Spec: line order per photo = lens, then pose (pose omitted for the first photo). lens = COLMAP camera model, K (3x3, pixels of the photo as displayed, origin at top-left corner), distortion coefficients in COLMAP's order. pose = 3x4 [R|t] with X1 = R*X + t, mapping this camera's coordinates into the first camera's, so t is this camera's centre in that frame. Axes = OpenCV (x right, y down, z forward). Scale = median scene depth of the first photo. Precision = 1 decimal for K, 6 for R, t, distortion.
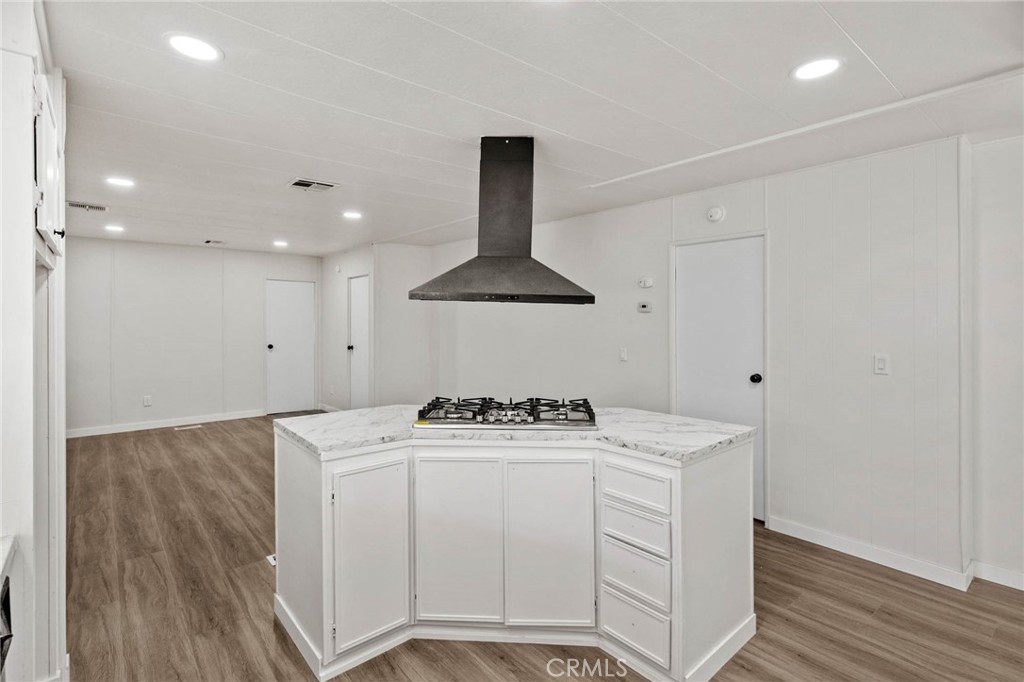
lens RADIAL K [[478.6, 0, 513.1], [0, 478.6, 319.1], [0, 0, 1]] dist [0.000024, 0.000007]
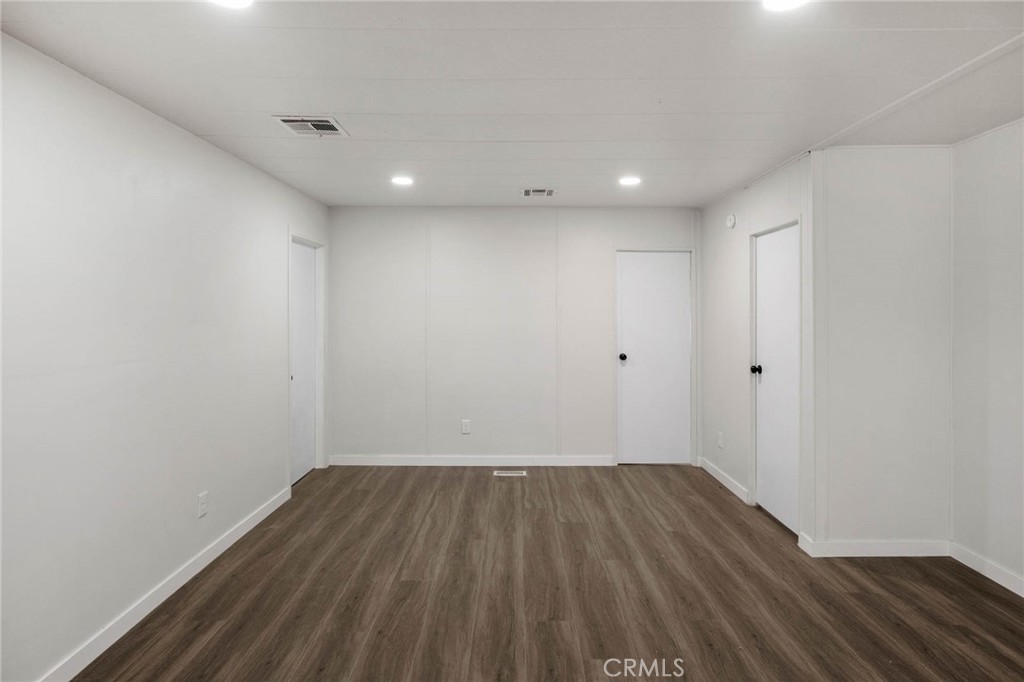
lens RADIAL K [[552.1, 0, 513.1], [0, 552.1, 308.3], [0, 0, 1]] dist [-0.000448, 0.000008]
pose [[0.757740, -0.003251, -0.652549, -0.150122], [0.002106, 0.999995, -0.002537, -0.006080], [0.652553, 0.000549, 0.757743, 0.377222]]
